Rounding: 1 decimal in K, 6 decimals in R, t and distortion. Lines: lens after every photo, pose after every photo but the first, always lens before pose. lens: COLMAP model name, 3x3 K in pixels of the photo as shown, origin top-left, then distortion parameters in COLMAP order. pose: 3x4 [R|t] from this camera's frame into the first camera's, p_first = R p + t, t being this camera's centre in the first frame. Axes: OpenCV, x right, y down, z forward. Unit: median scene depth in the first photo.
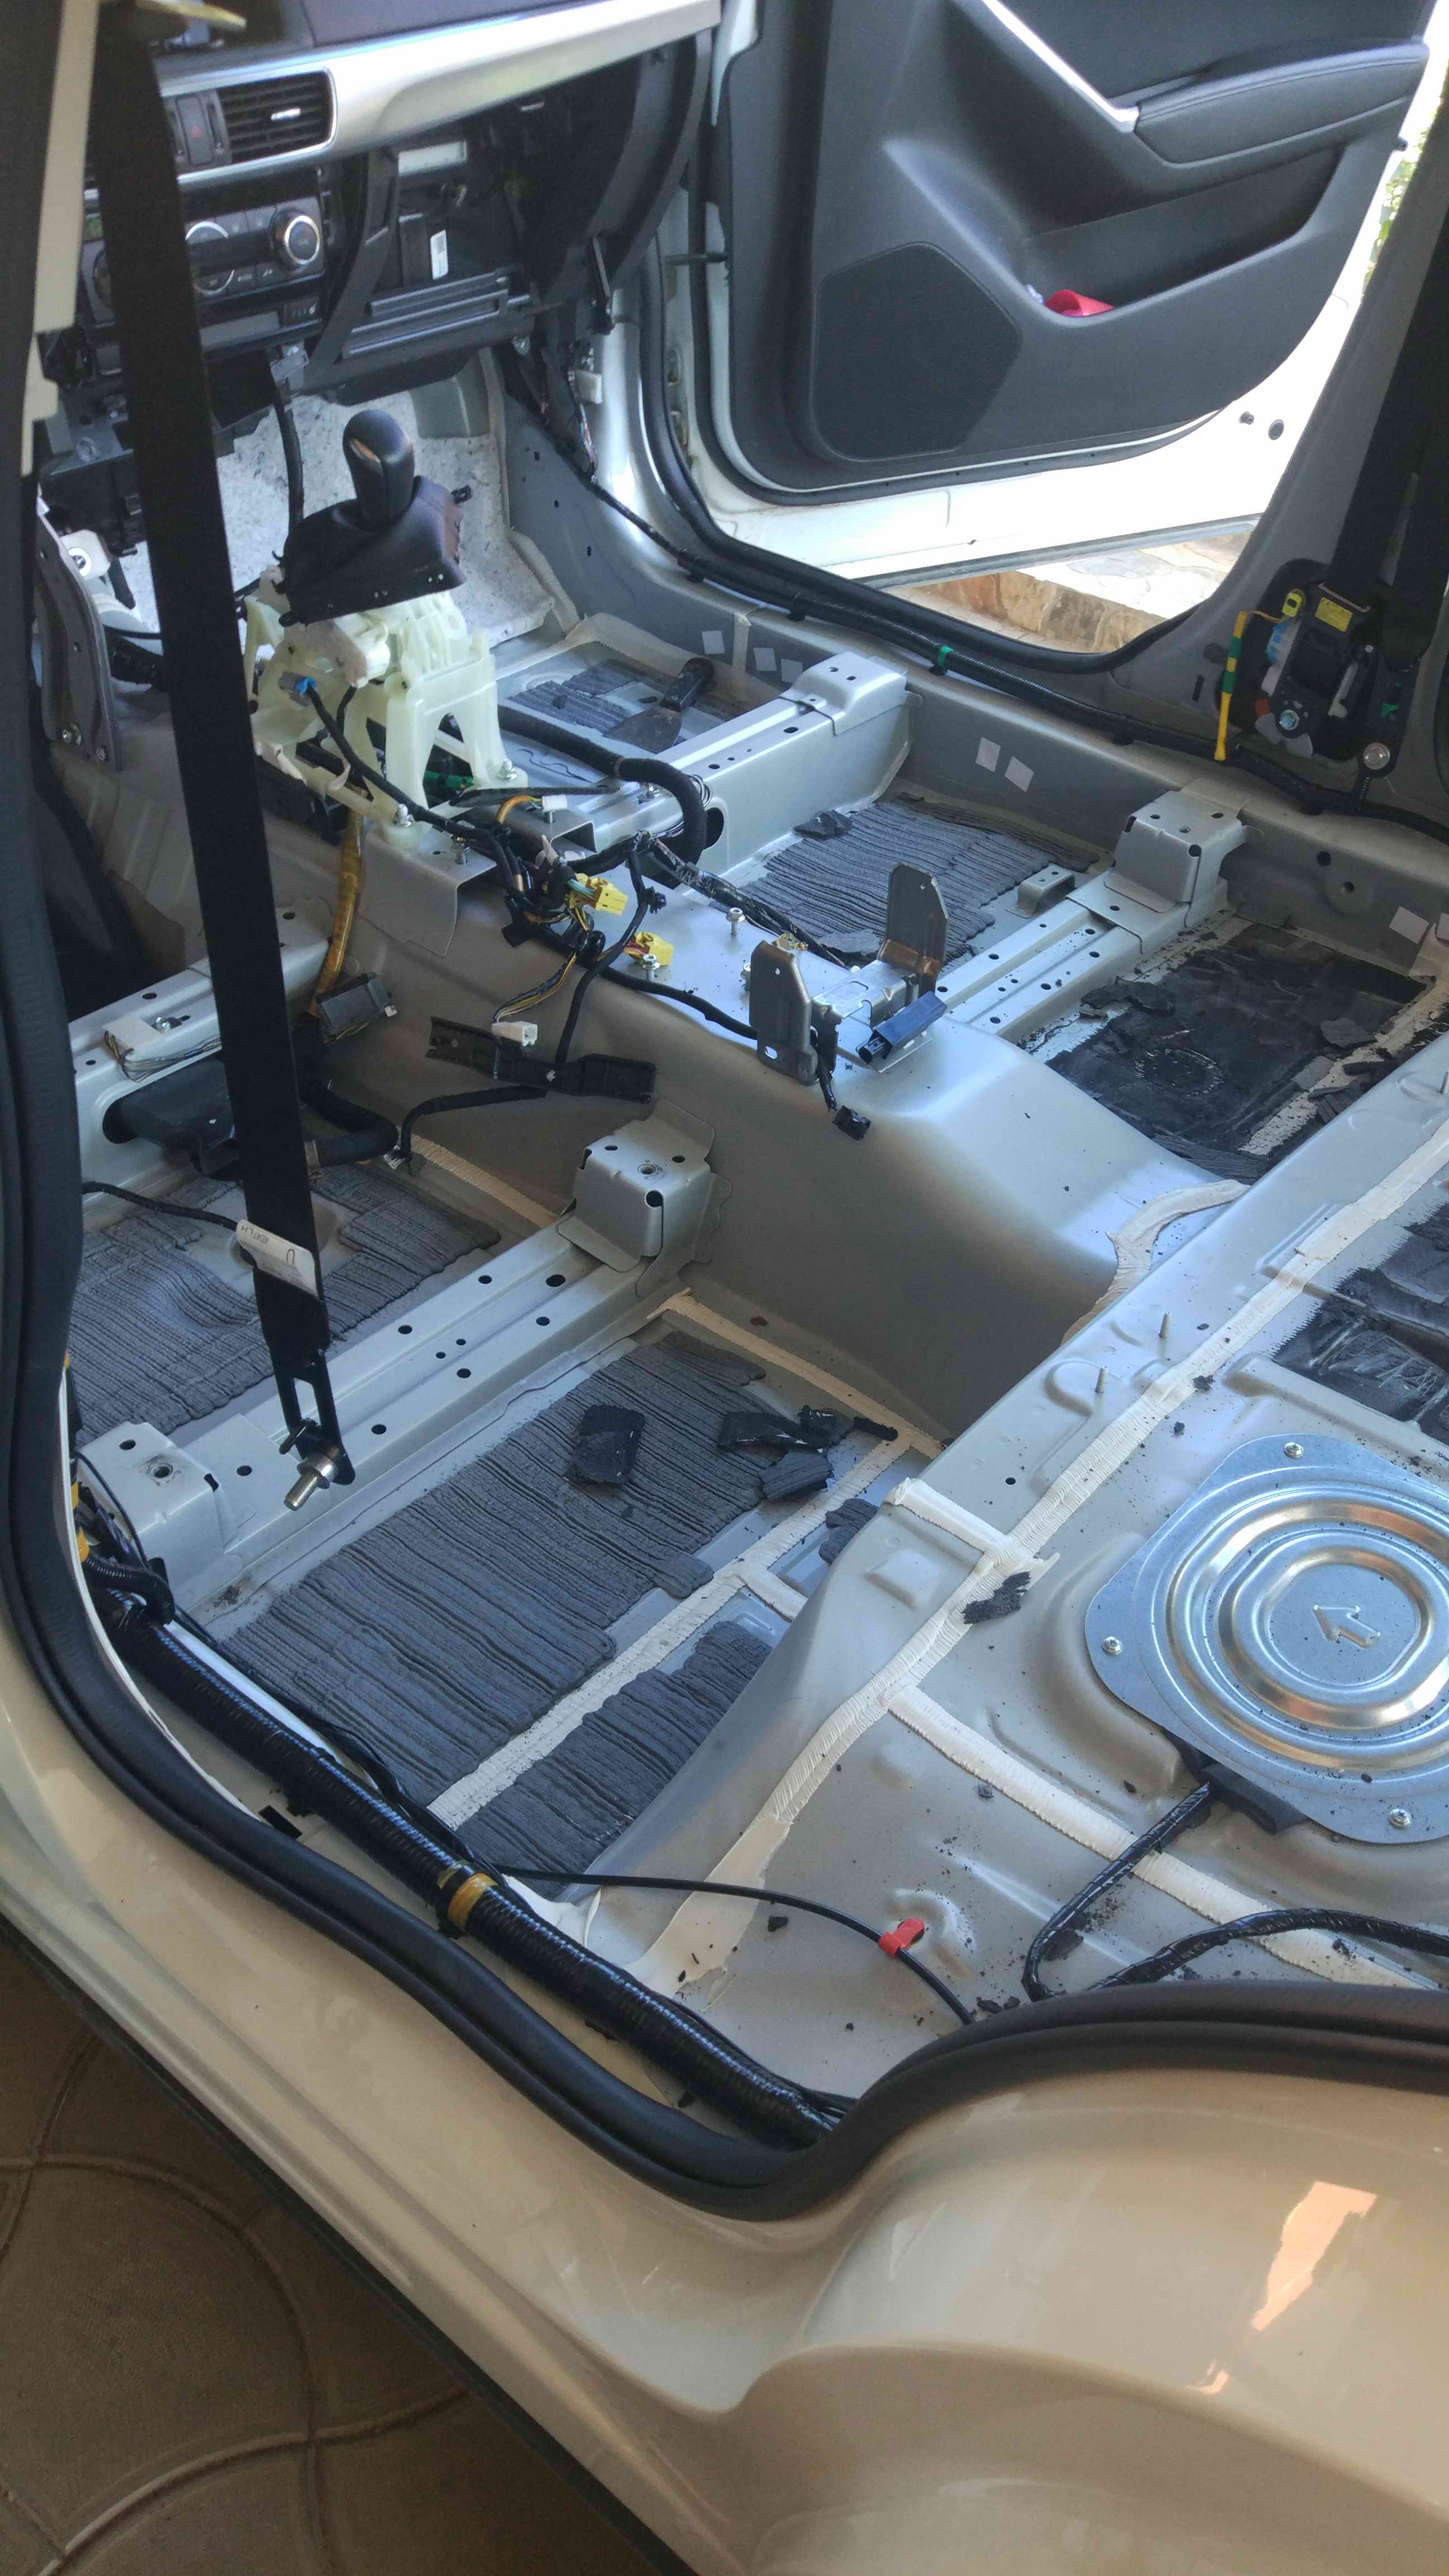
lens RADIAL K [[2251.4, 0, 763.0], [0, 2251.4, 1287.8], [0, 0, 1]] dist [0.067843, -0.101734]
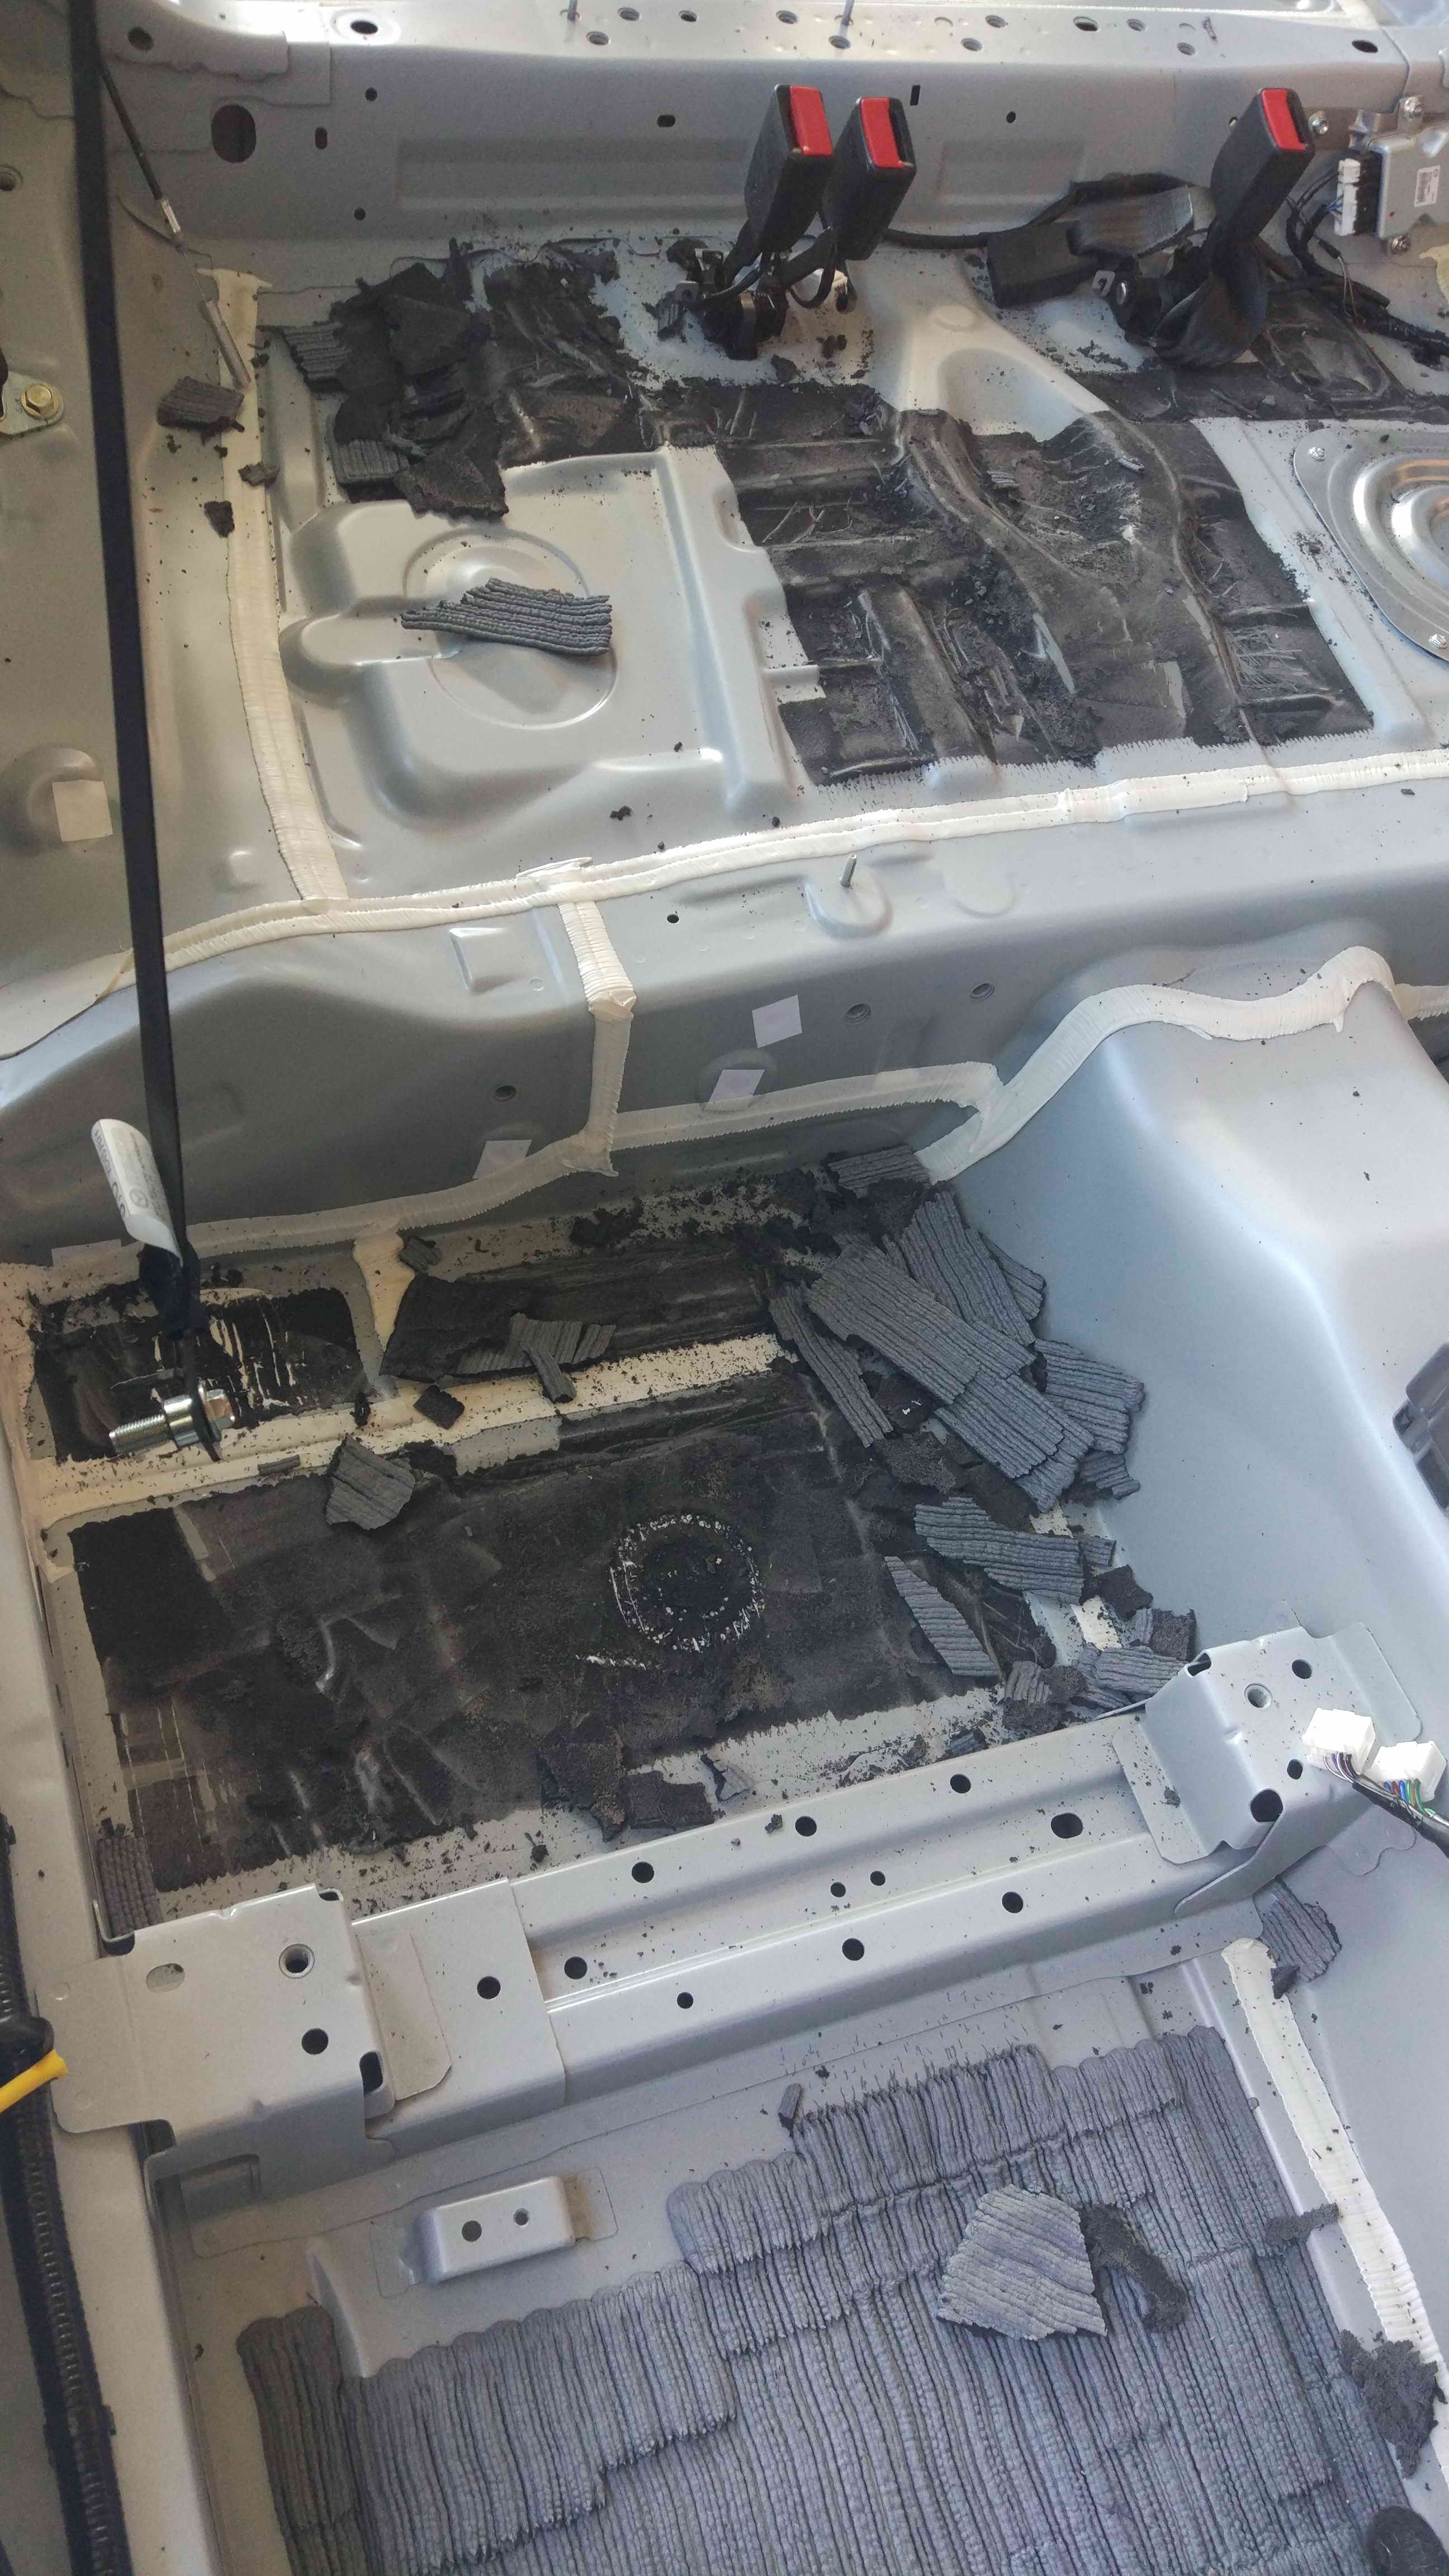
lens RADIAL K [[2251.4, 0, 763.0], [0, 2251.4, 1287.8], [0, 0, 1]] dist [0.067843, -0.101734]
pose [[-0.840405, -0.523151, 0.141537, 0.135615], [0.147403, 0.030671, 0.988601, -0.689395], [-0.521529, 0.851688, 0.051338, 0.951479]]
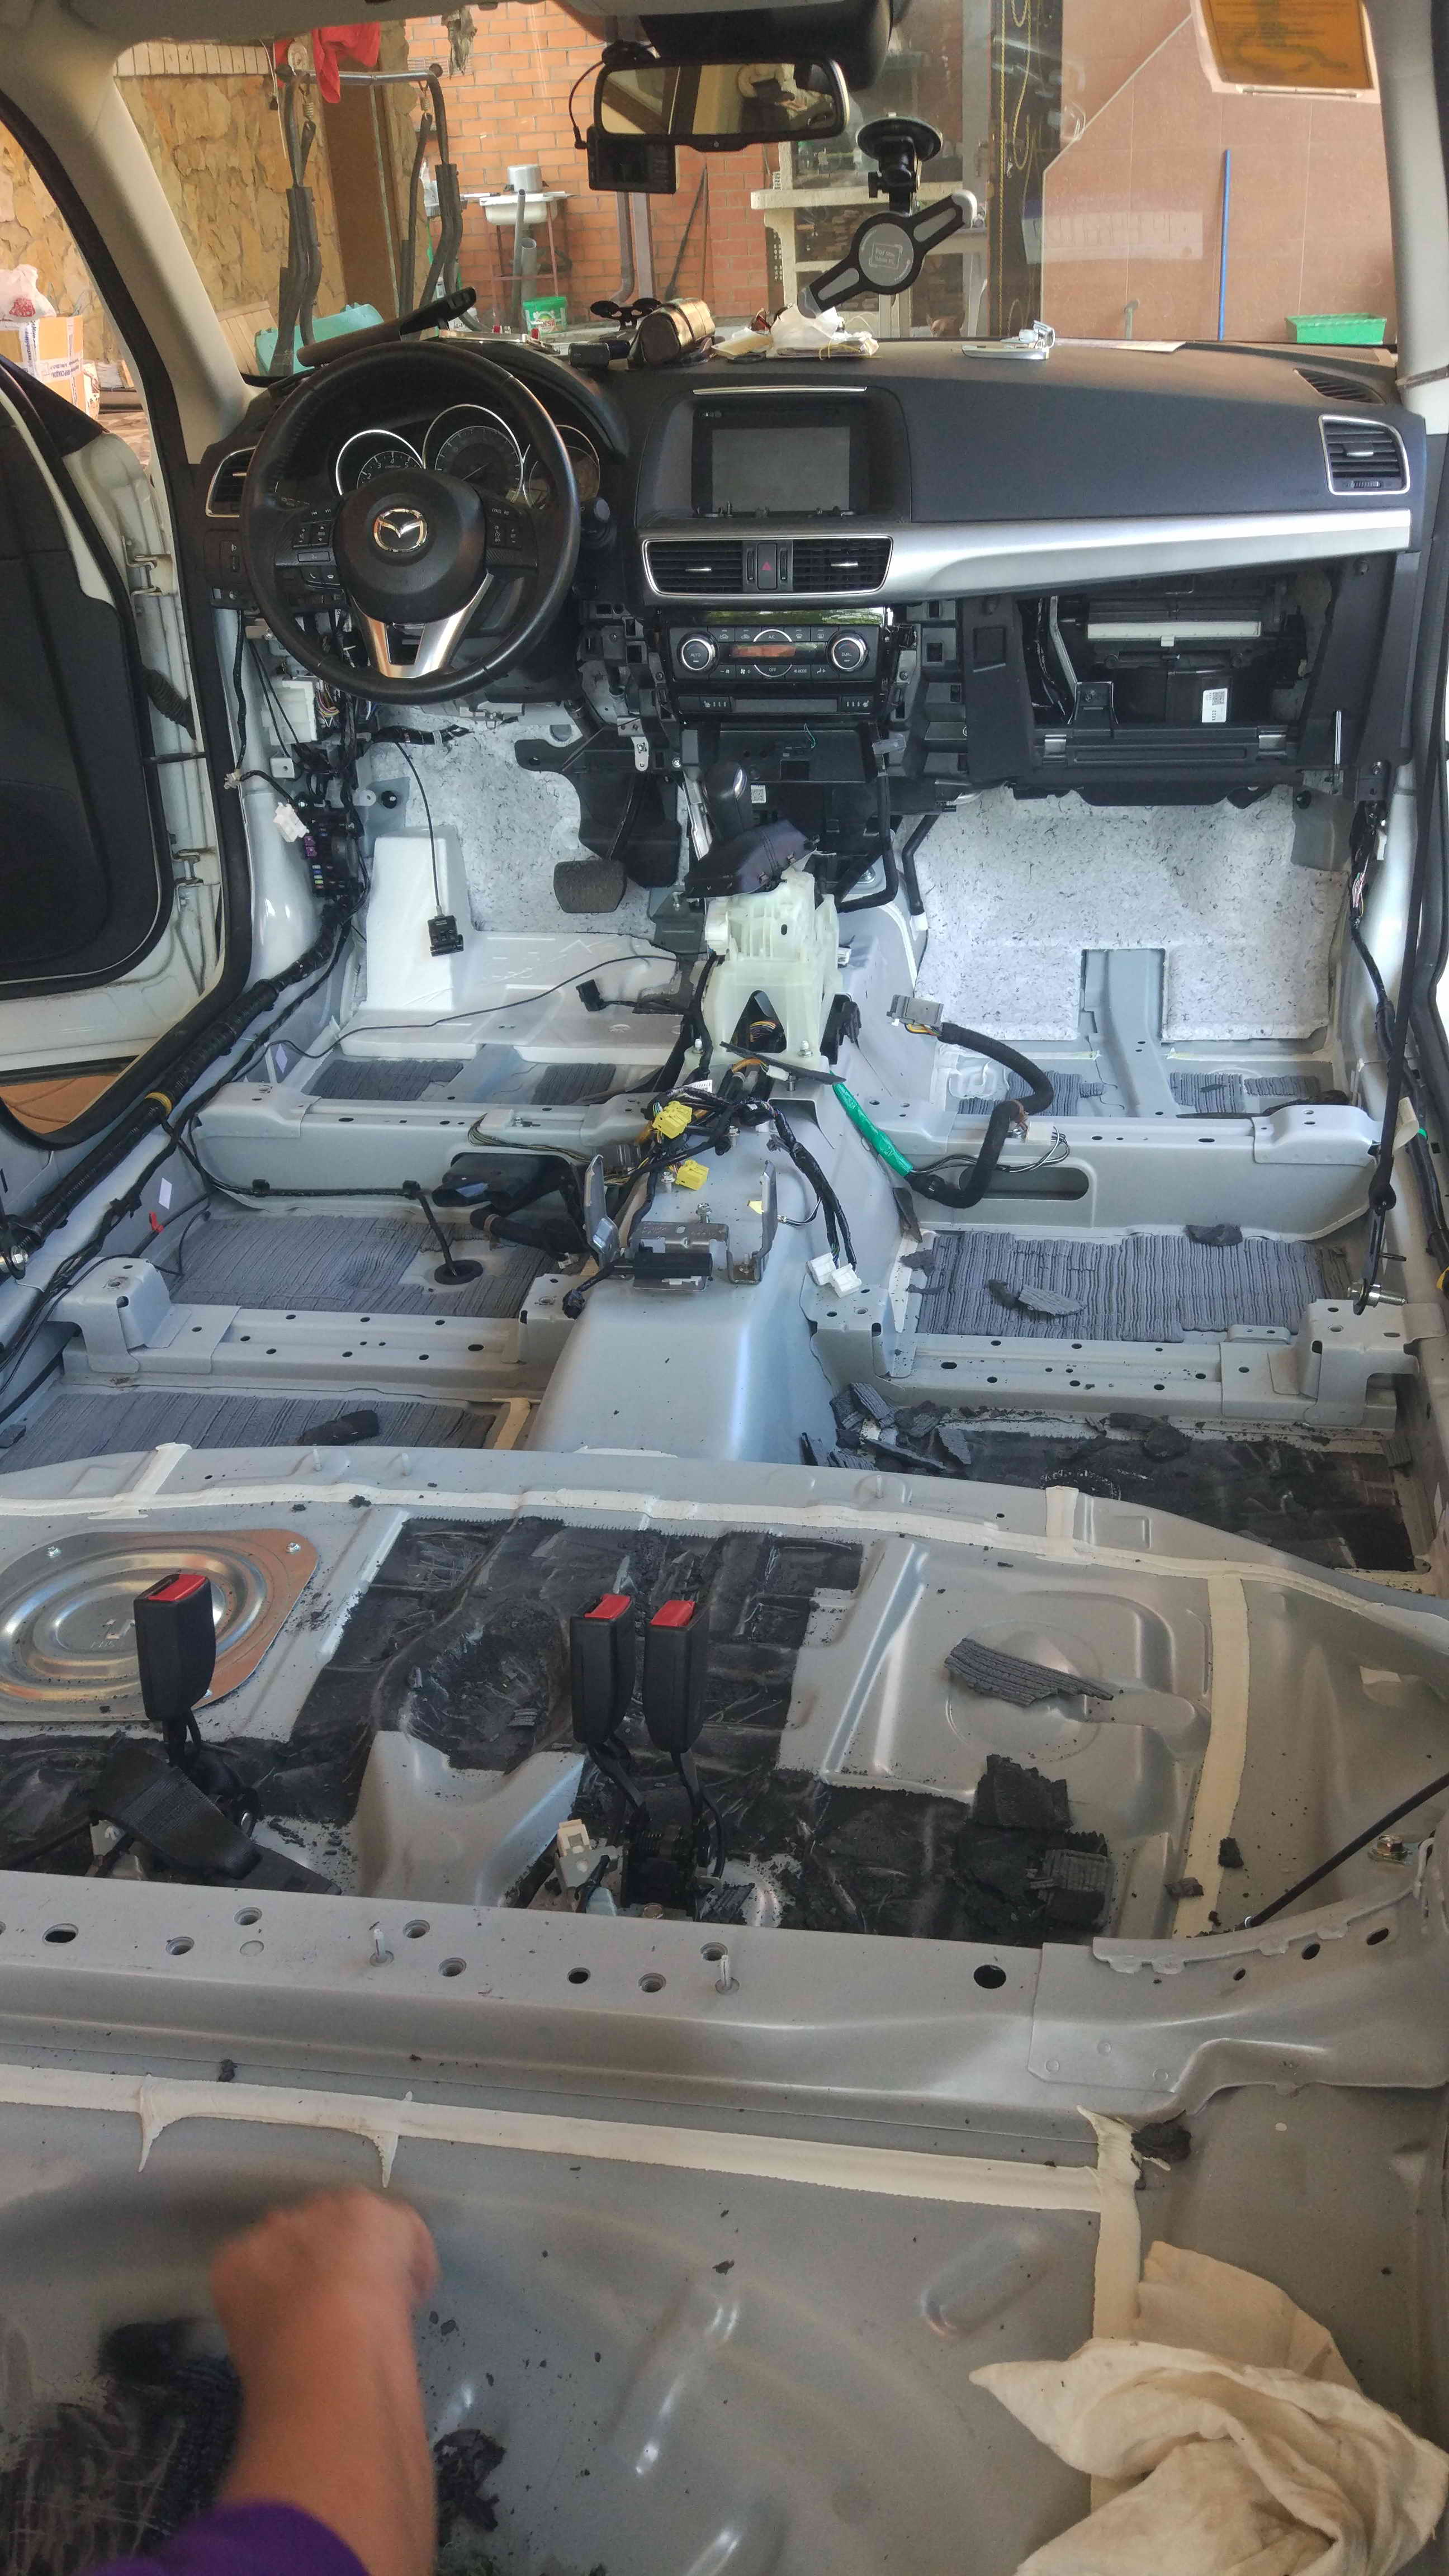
lens RADIAL K [[2251.4, 0, 763.0], [0, 2251.4, 1287.8], [0, 0, 1]] dist [0.067843, -0.101734]
pose [[0.533803, 0.347553, -0.770883, 0.920593], [-0.475773, 0.877090, 0.065984, -0.187779], [0.699067, 0.331543, 0.633549, 0.227715]]
